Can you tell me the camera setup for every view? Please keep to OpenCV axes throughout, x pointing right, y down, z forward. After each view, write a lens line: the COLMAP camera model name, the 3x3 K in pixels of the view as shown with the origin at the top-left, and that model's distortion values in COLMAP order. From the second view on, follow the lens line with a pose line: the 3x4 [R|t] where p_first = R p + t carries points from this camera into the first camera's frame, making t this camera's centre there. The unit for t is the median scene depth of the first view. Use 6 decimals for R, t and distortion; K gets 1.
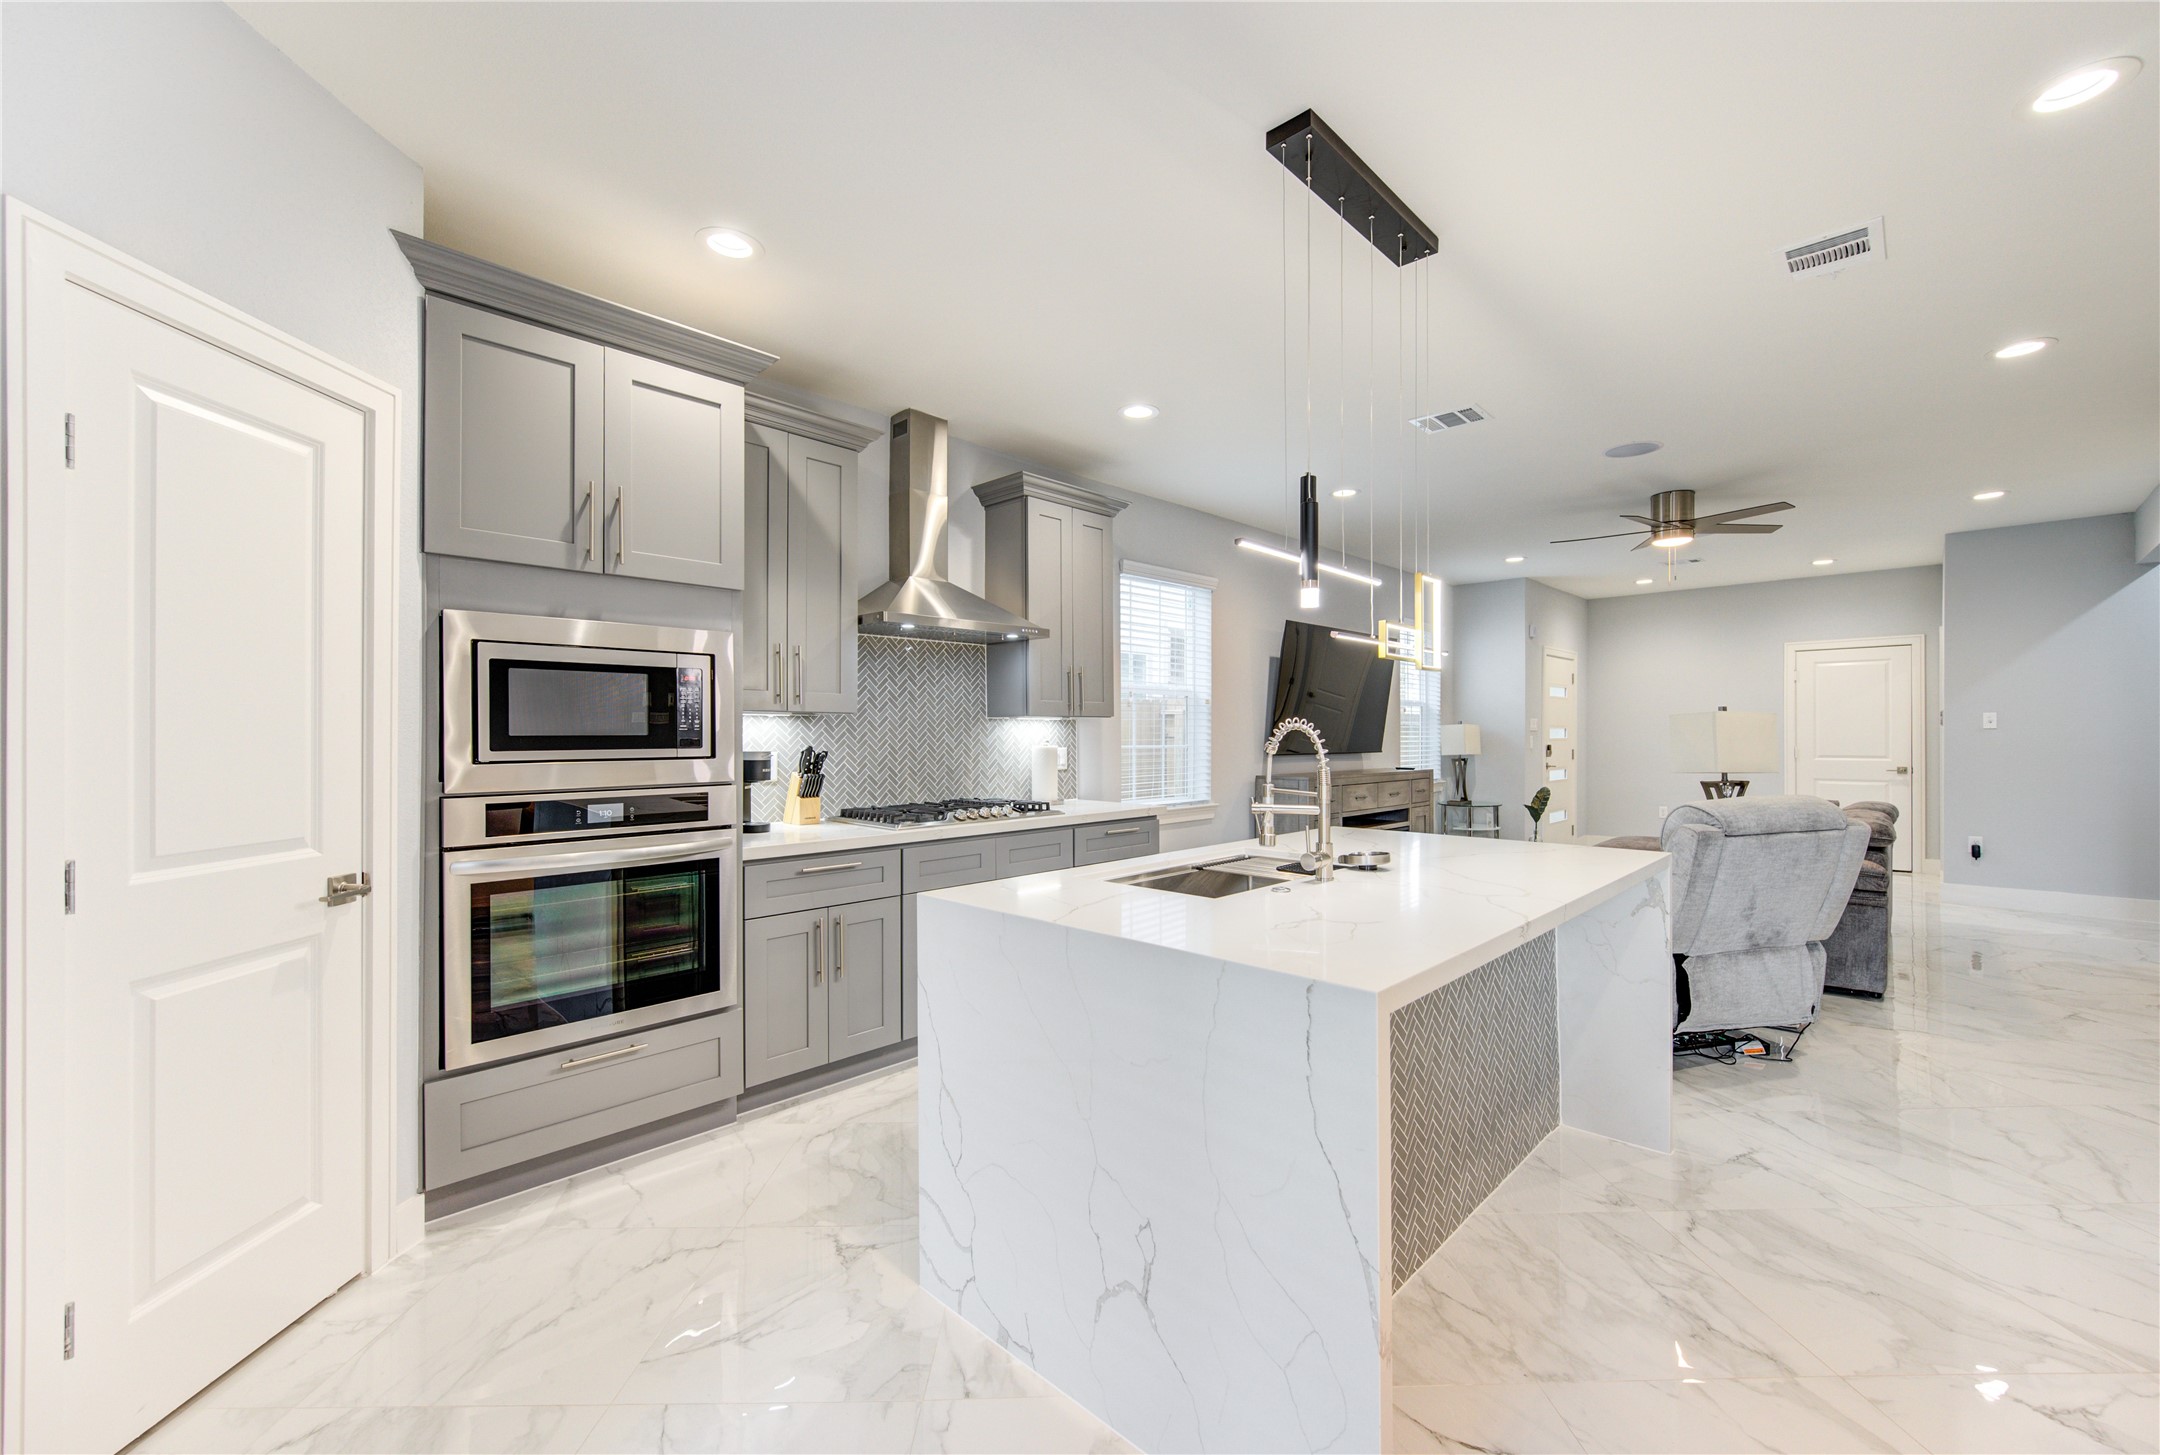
lens RADIAL K [[858.6, 0, 1101.8], [0, 858.6, 735.4], [0, 0, 1]] dist [-0.003122, -0.000501]
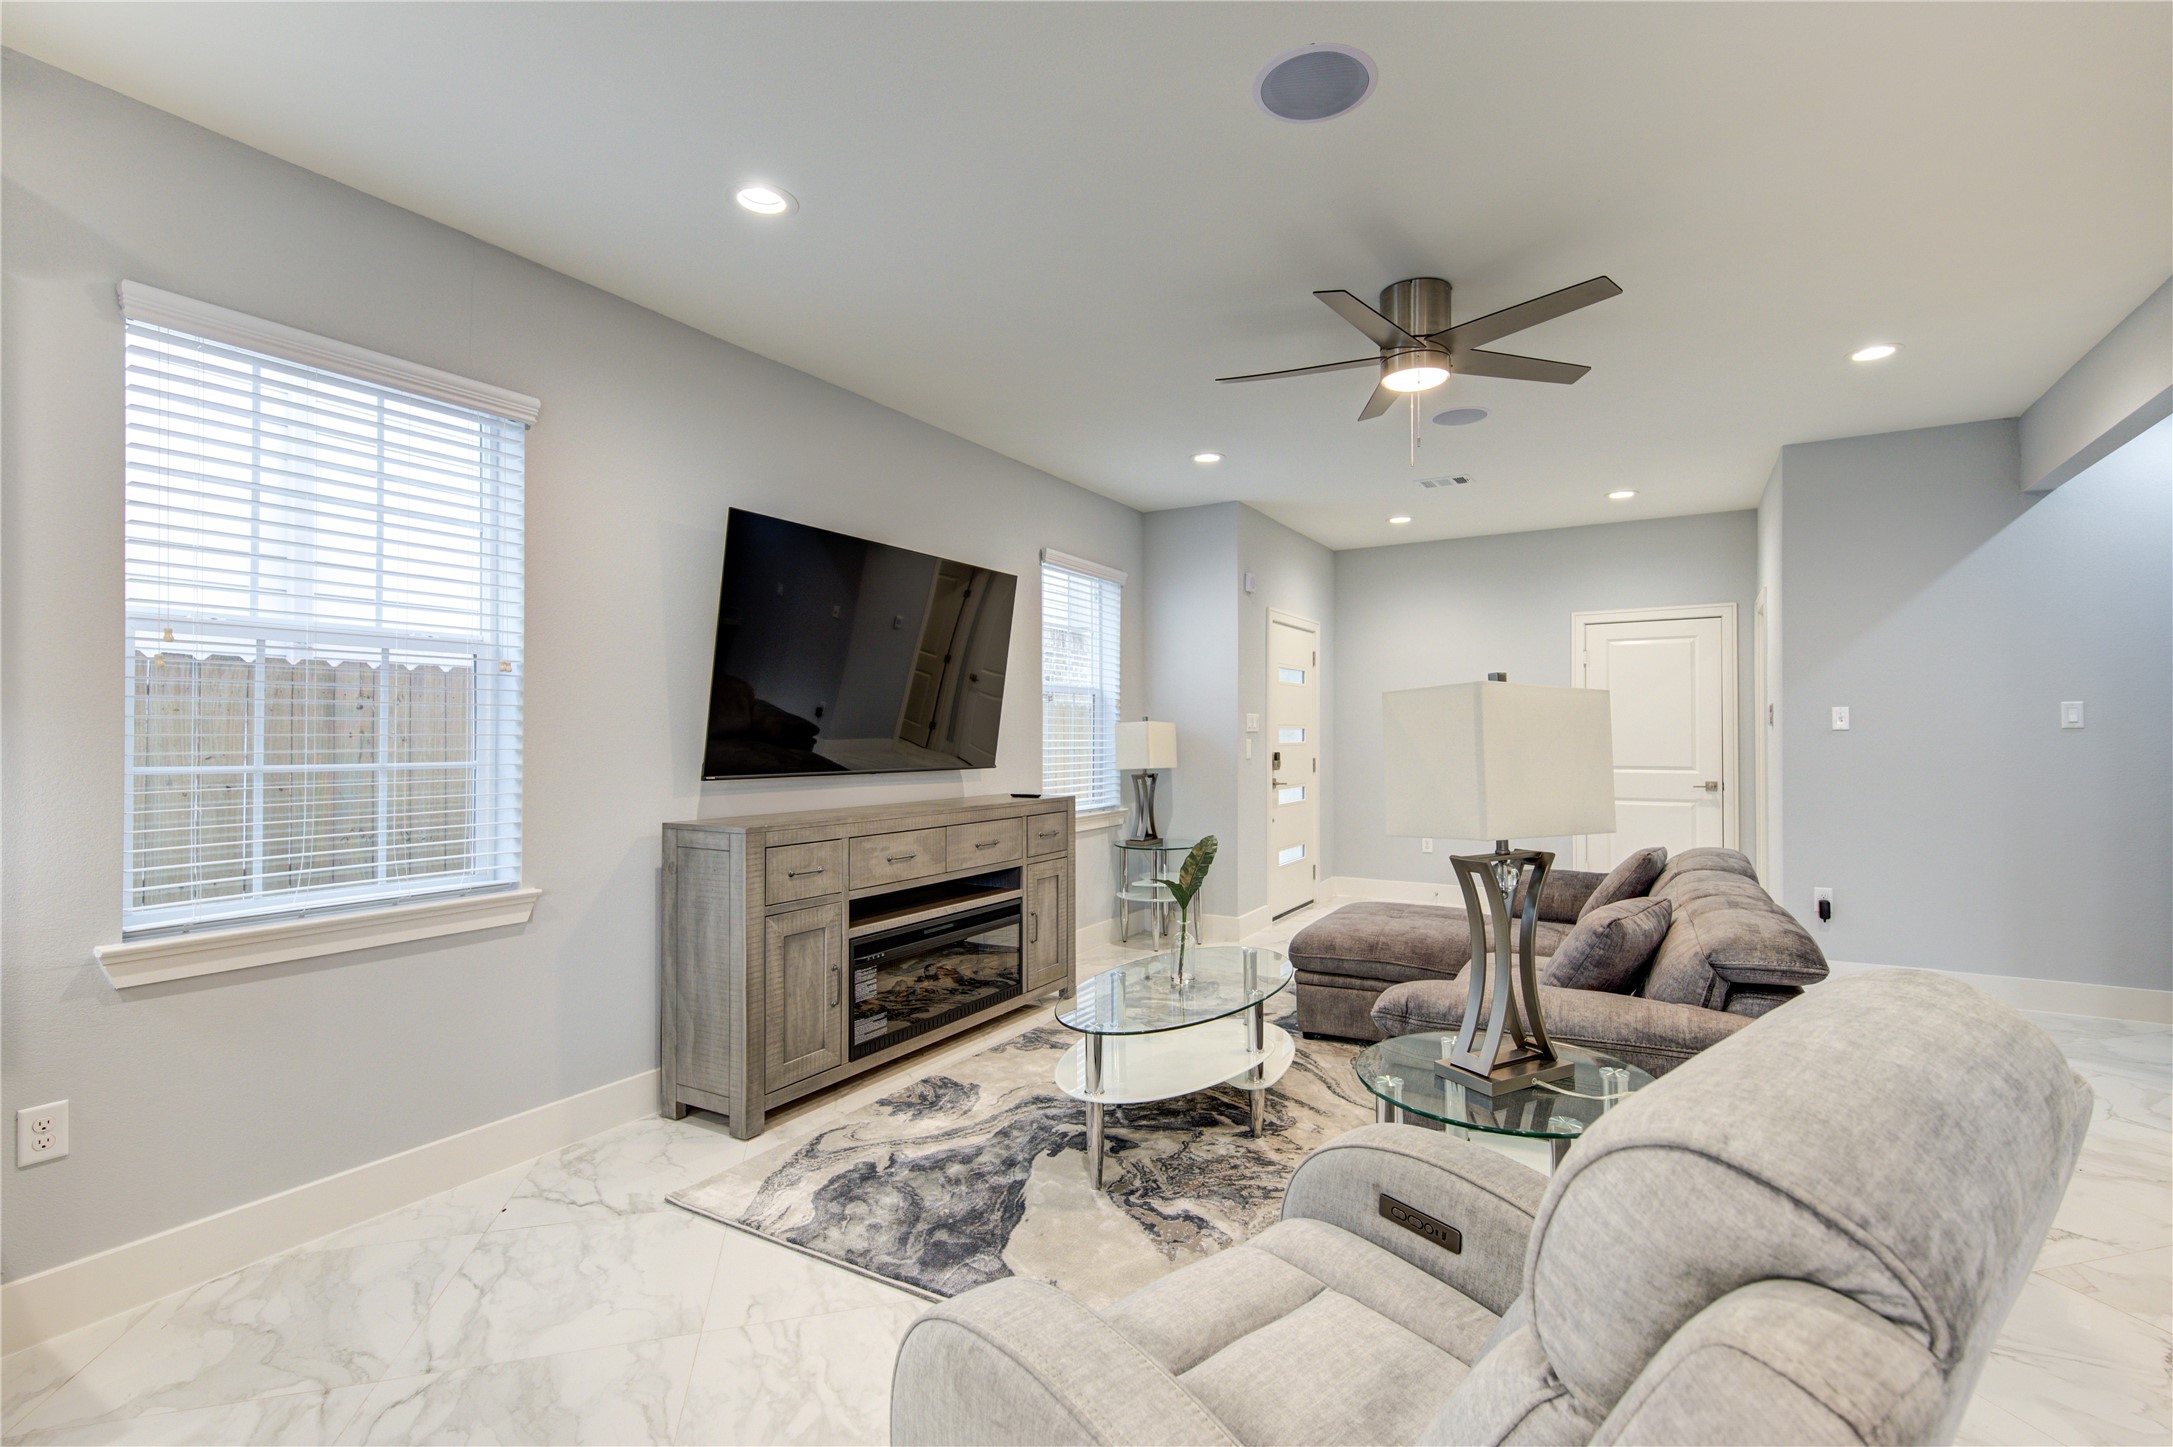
lens RADIAL K [[969.4, 0, 1115.2], [0, 969.4, 728.6], [0, 0, 1]] dist [0.001385, -0.000067]
pose [[0.968884, 0.002446, 0.247504, 0.347019], [-0.000352, 0.999964, -0.008505, -0.002389], [-0.247516, 0.008153, 0.968850, 0.478338]]
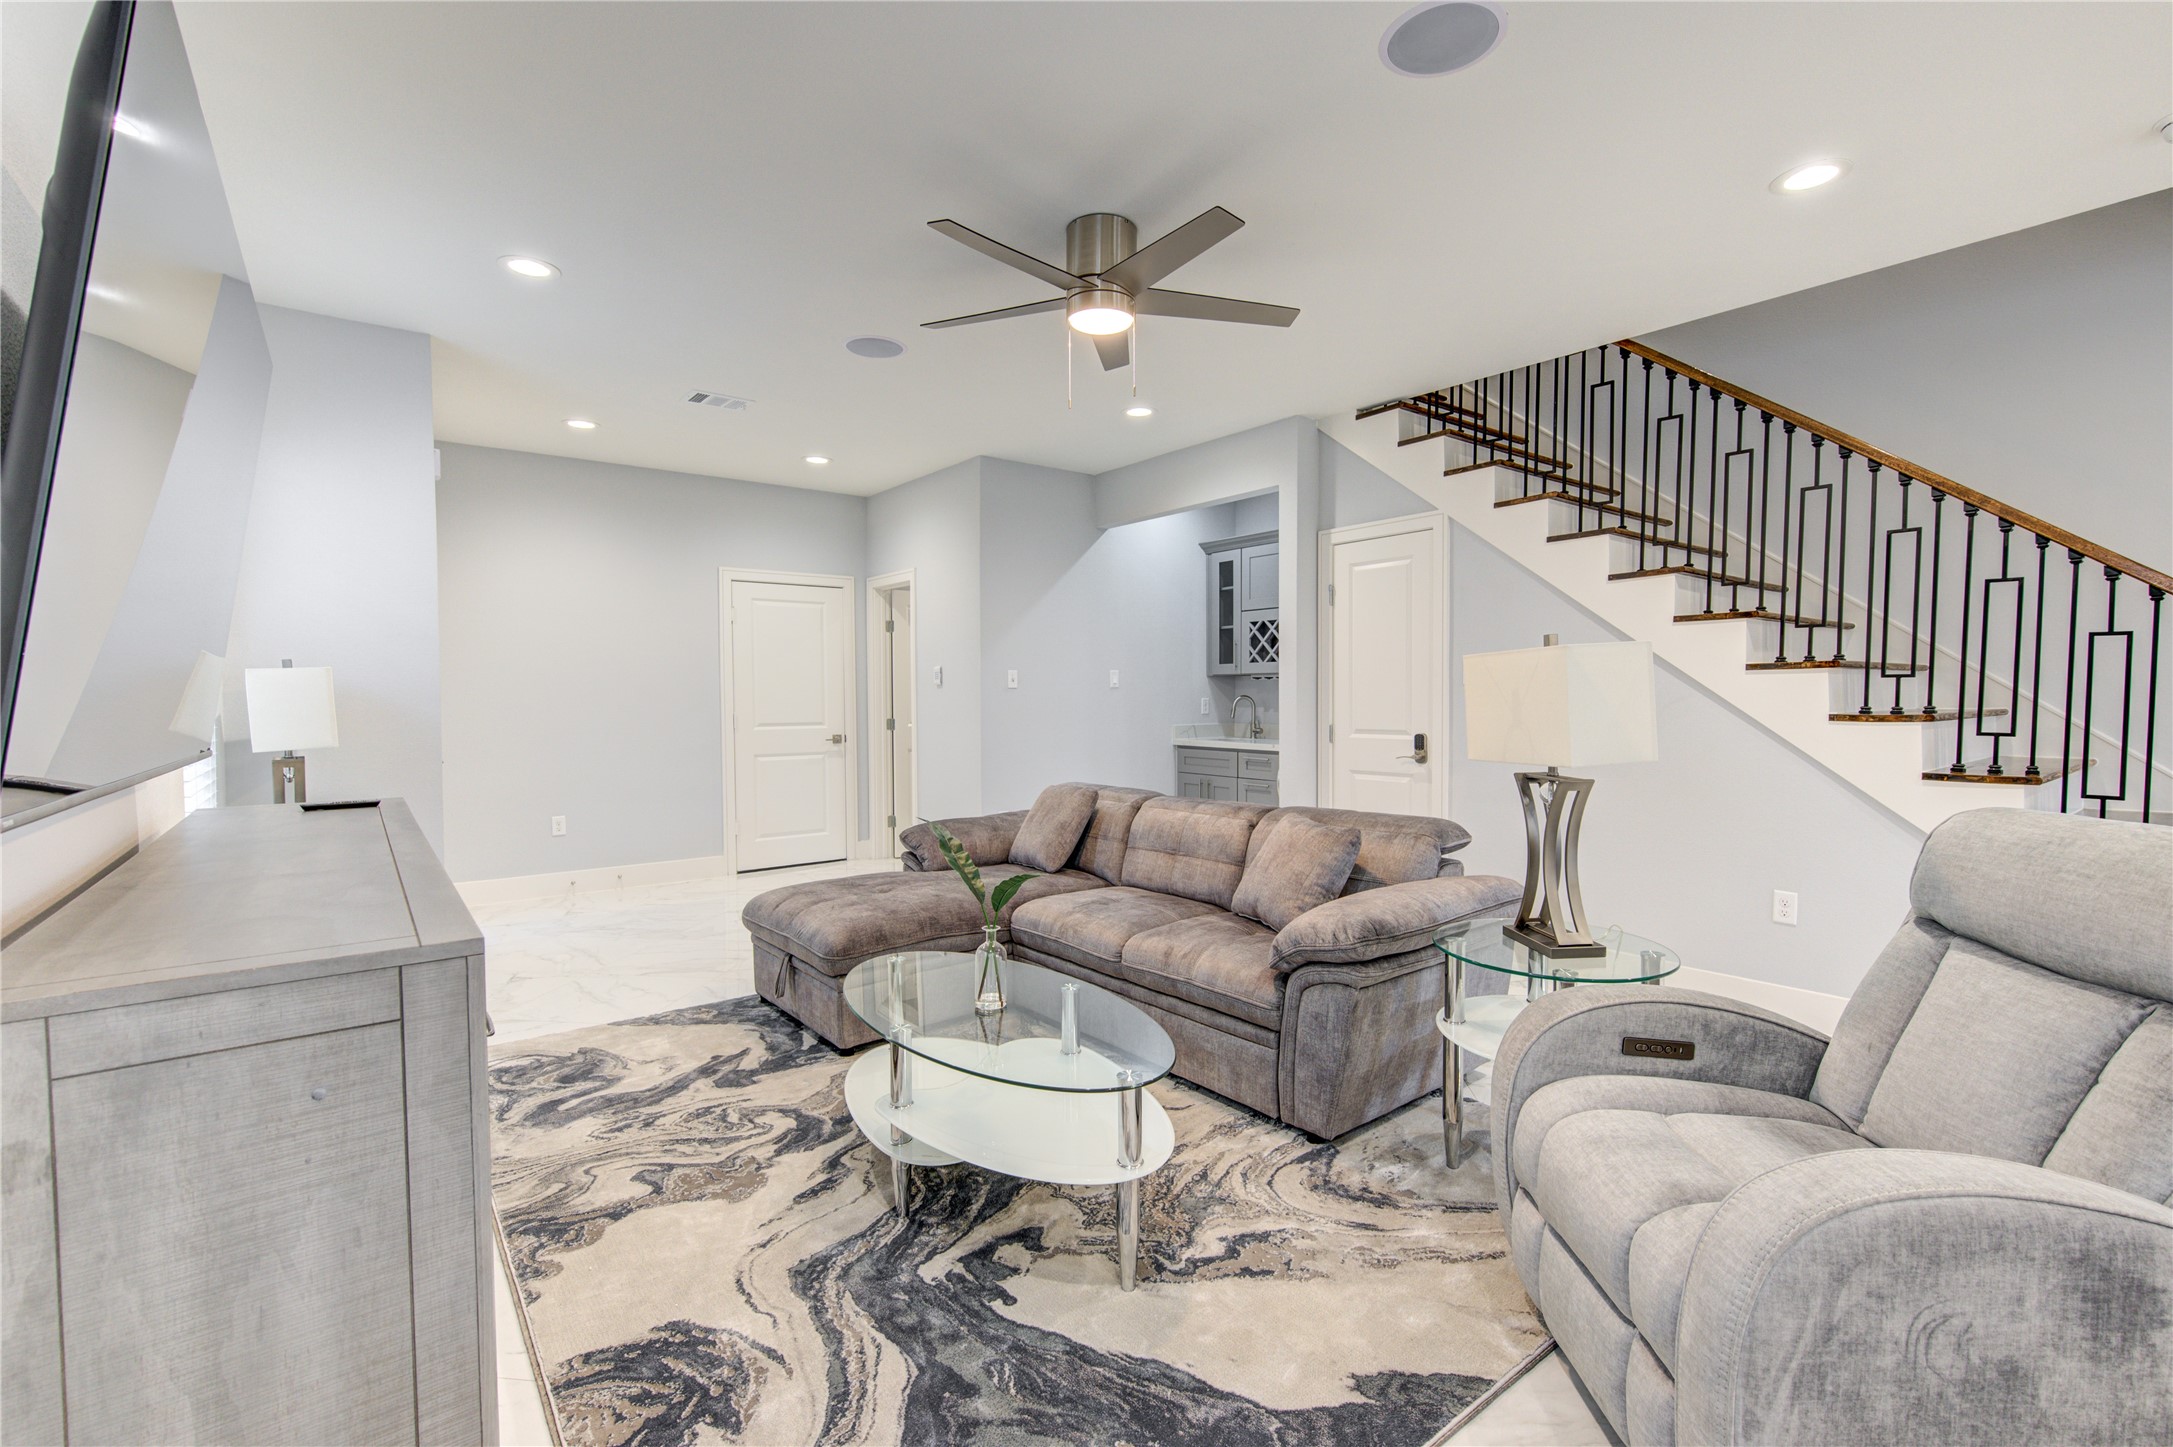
lens RADIAL K [[966.9, 0, 1086.5], [0, 966.9, 723.5], [0, 0, 1]] dist [0.001711, 0.000127]
pose [[0.137604, -0.025690, 0.990154, 0.078929], [0.005304, 0.999668, 0.025199, 0.004245], [-0.990473, 0.001784, 0.137694, 0.963012]]
